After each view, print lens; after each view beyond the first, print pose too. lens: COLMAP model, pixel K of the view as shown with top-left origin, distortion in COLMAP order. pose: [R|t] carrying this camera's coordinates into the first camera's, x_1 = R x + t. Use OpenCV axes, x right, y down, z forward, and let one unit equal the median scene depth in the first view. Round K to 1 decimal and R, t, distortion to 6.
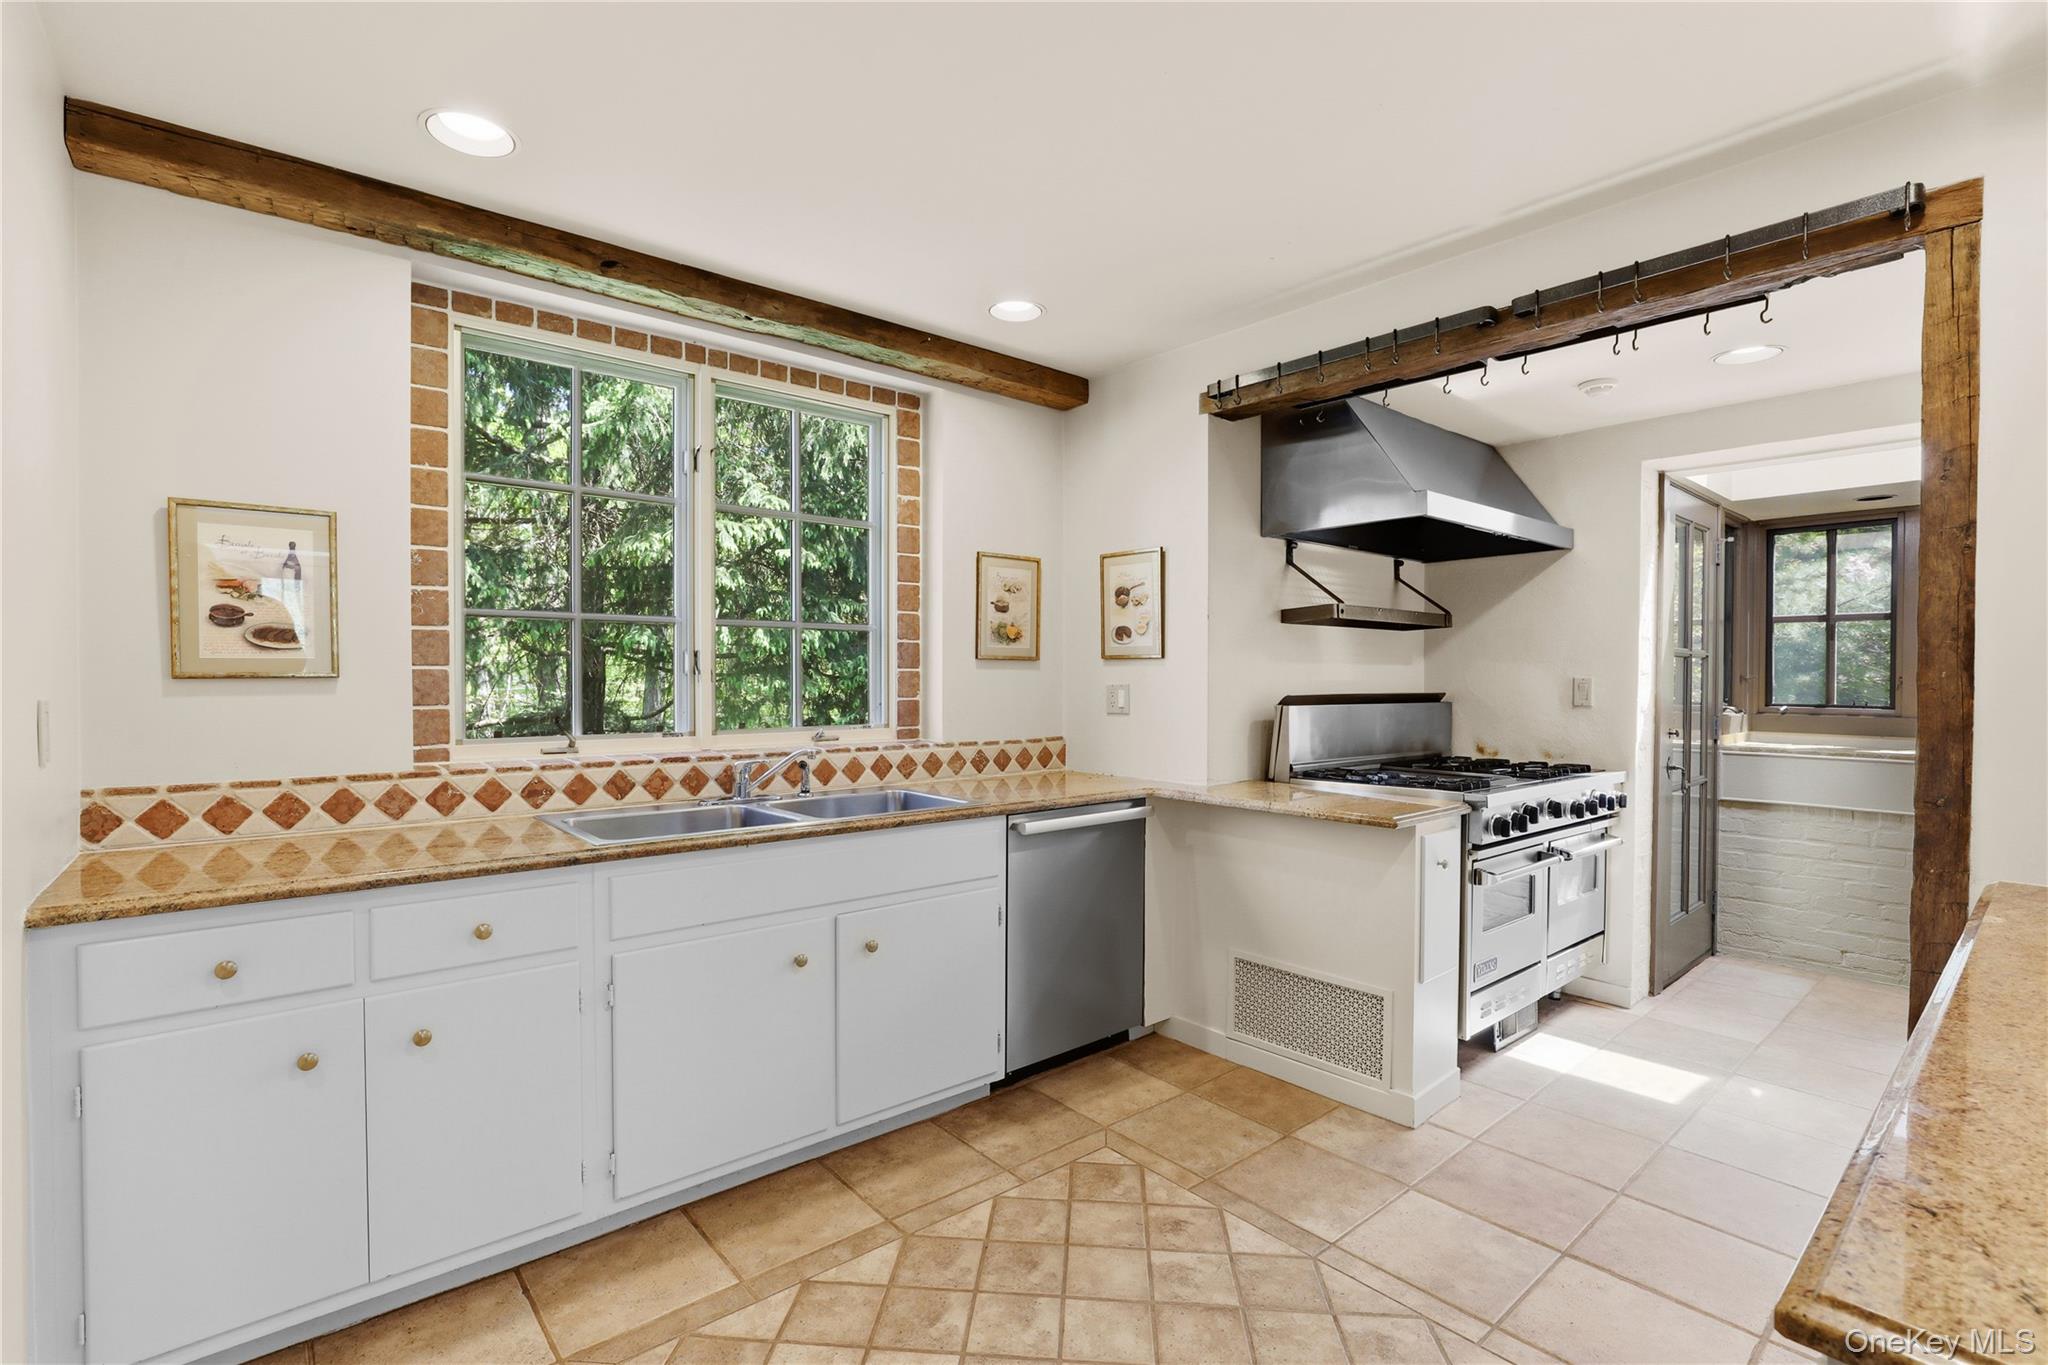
lens RADIAL K [[933.6, 0, 1018.5], [0, 933.6, 670.9], [0, 0, 1]] dist [-0.027253, 0.007390]
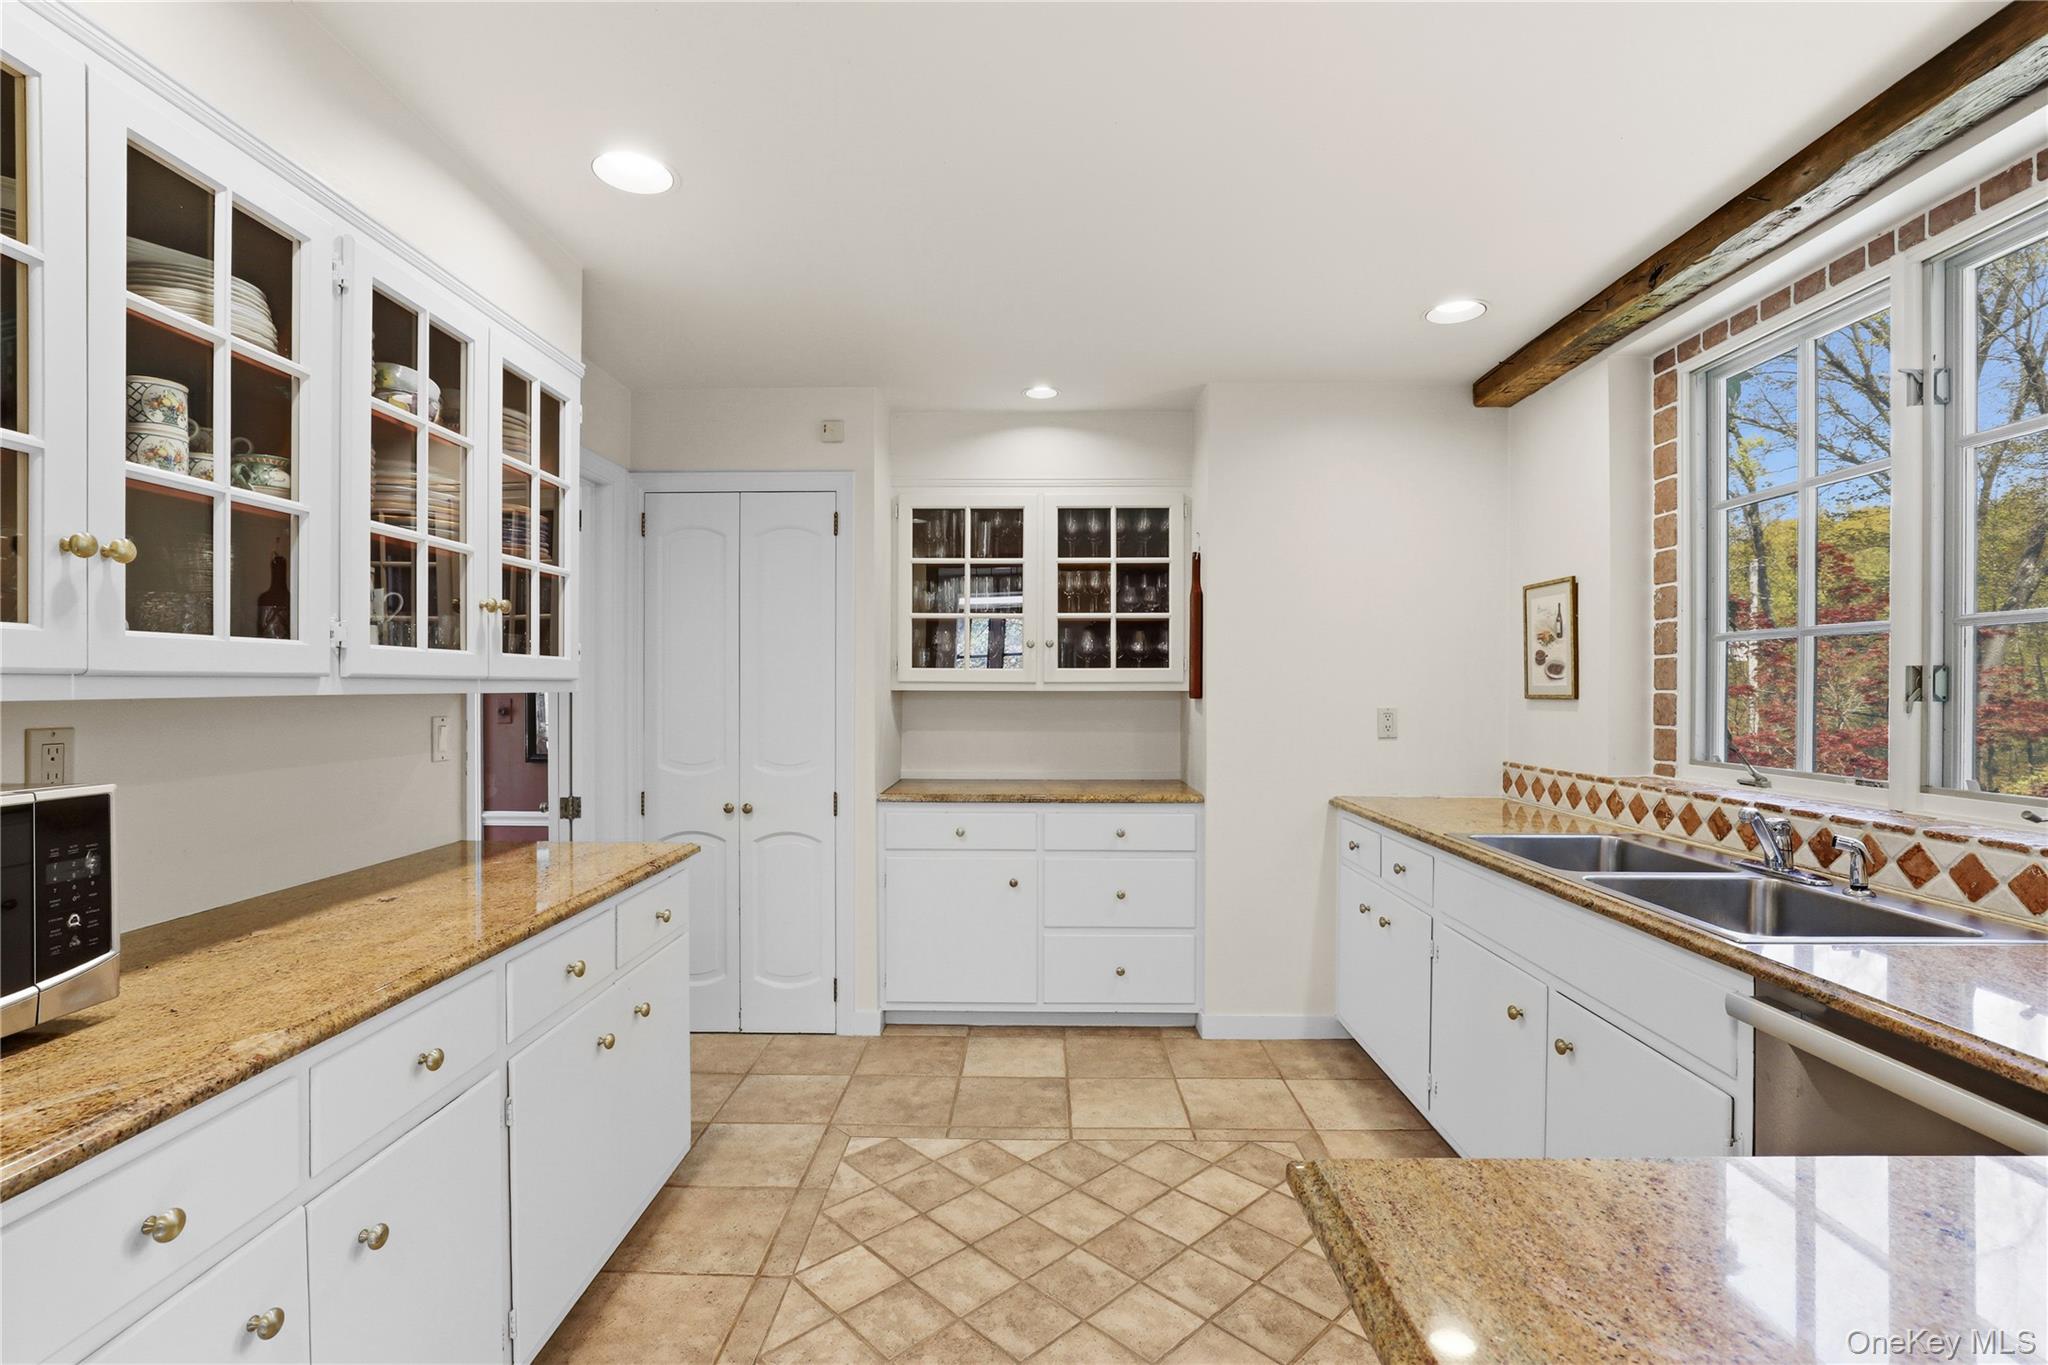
lens RADIAL K [[933.6, 0, 1030.4], [0, 933.6, 676.9], [0, 0, 1]] dist [-0.027253, 0.007390]
pose [[-0.647812, -0.018661, -0.761572, 0.720152], [-0.012834, 0.999825, -0.013582, 0.003253], [0.761692, 0.000976, -0.647938, 1.149221]]
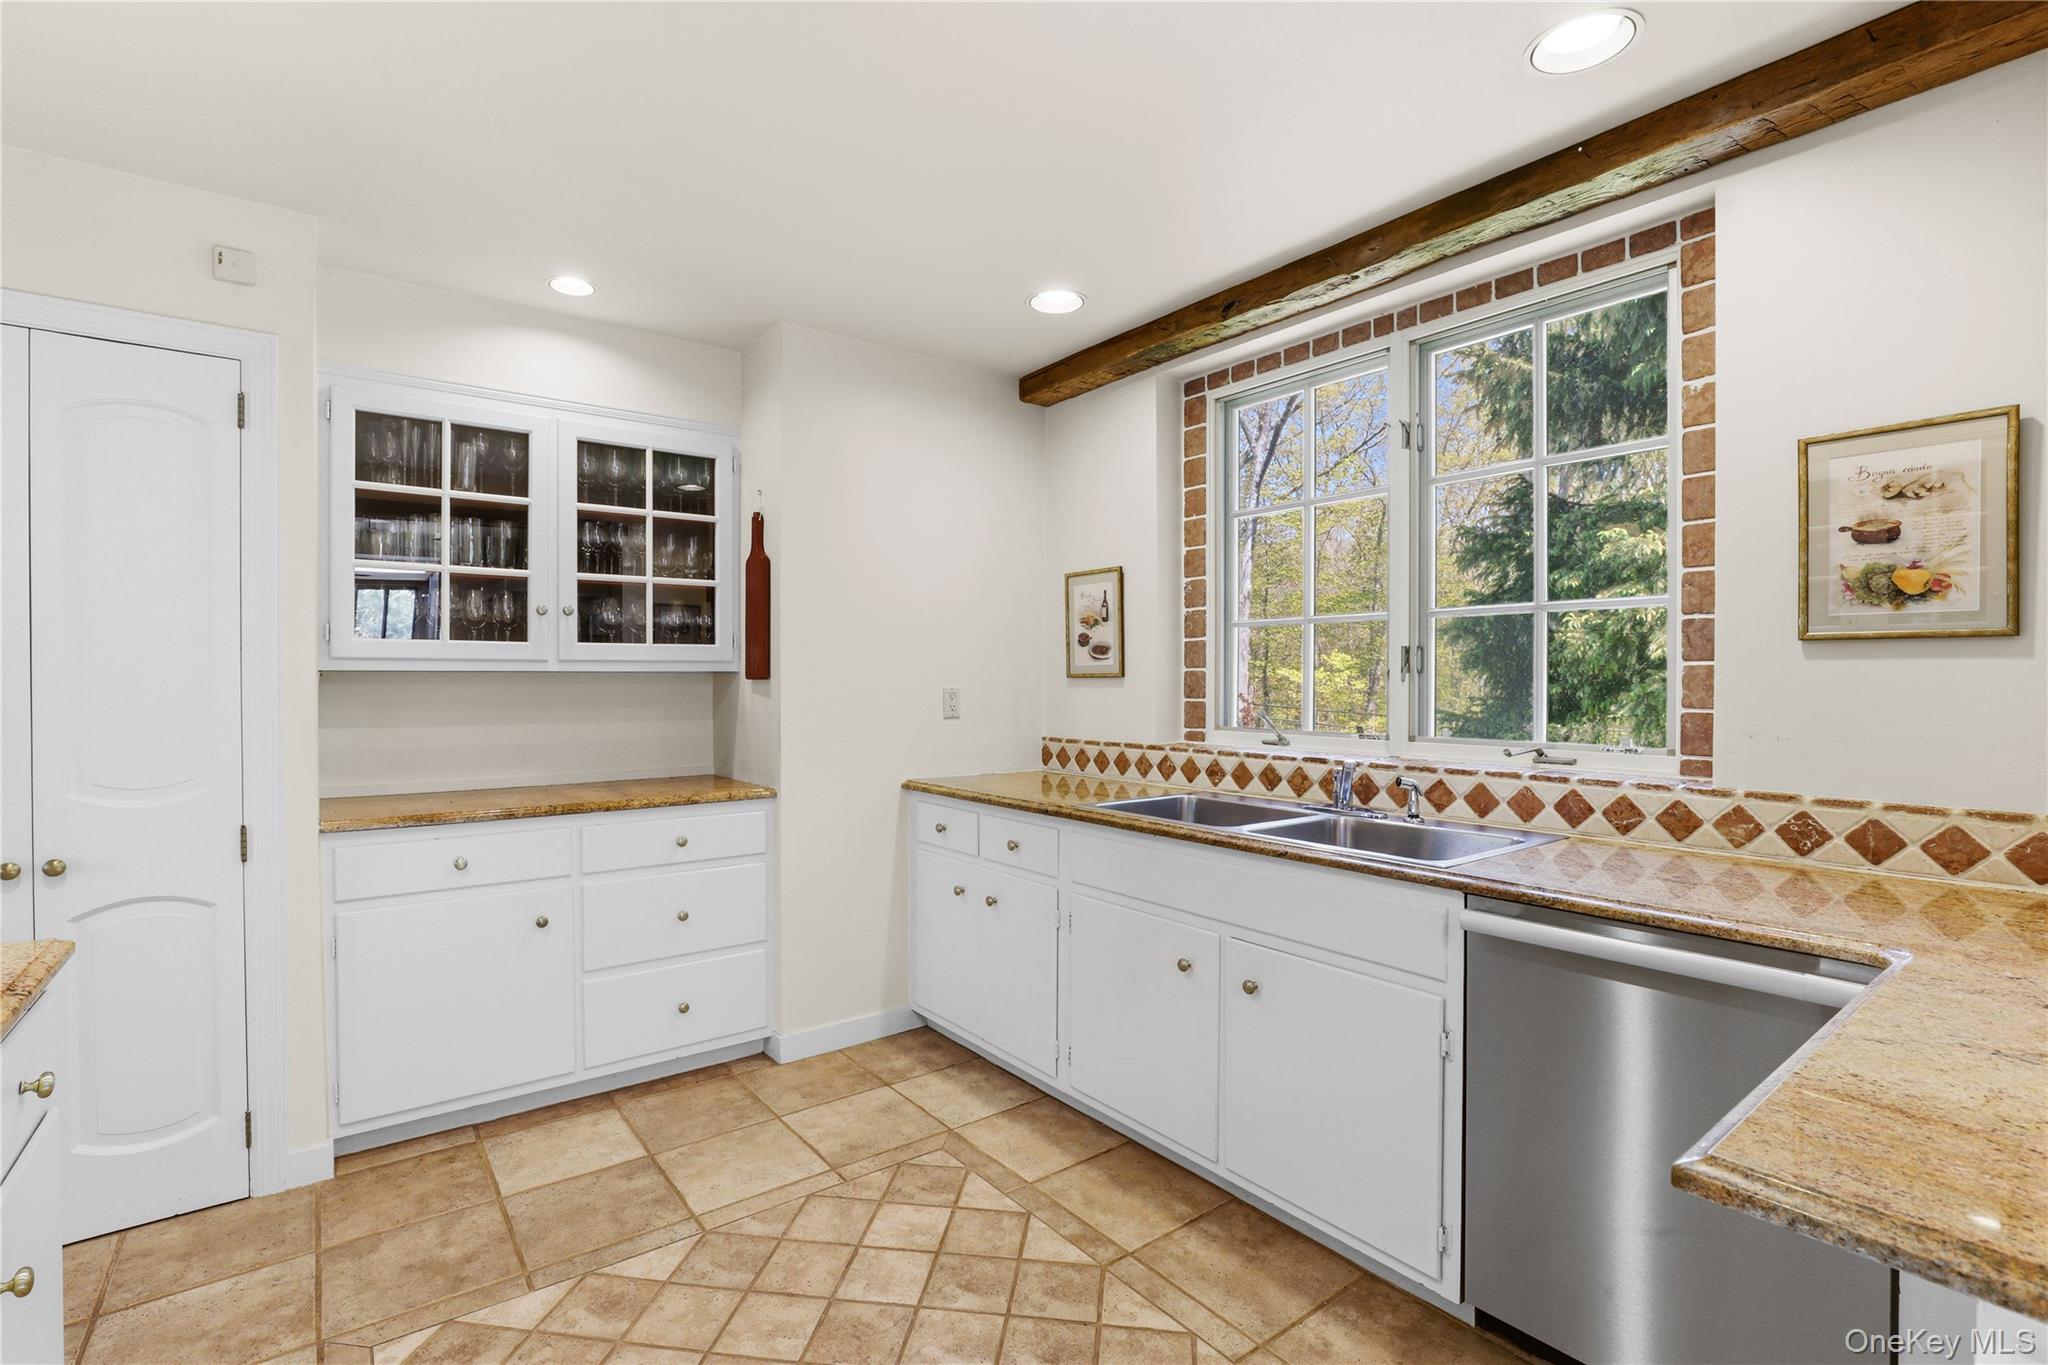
lens RADIAL K [[933.6, 0, 1019.2], [0, 933.6, 676.4], [0, 0, 1]] dist [-0.027253, 0.007390]
pose [[-0.043435, -0.011014, -0.998996, 0.701875], [-0.004803, 0.999930, -0.010816, 0.021784], [0.999045, 0.004328, -0.043485, 0.815193]]
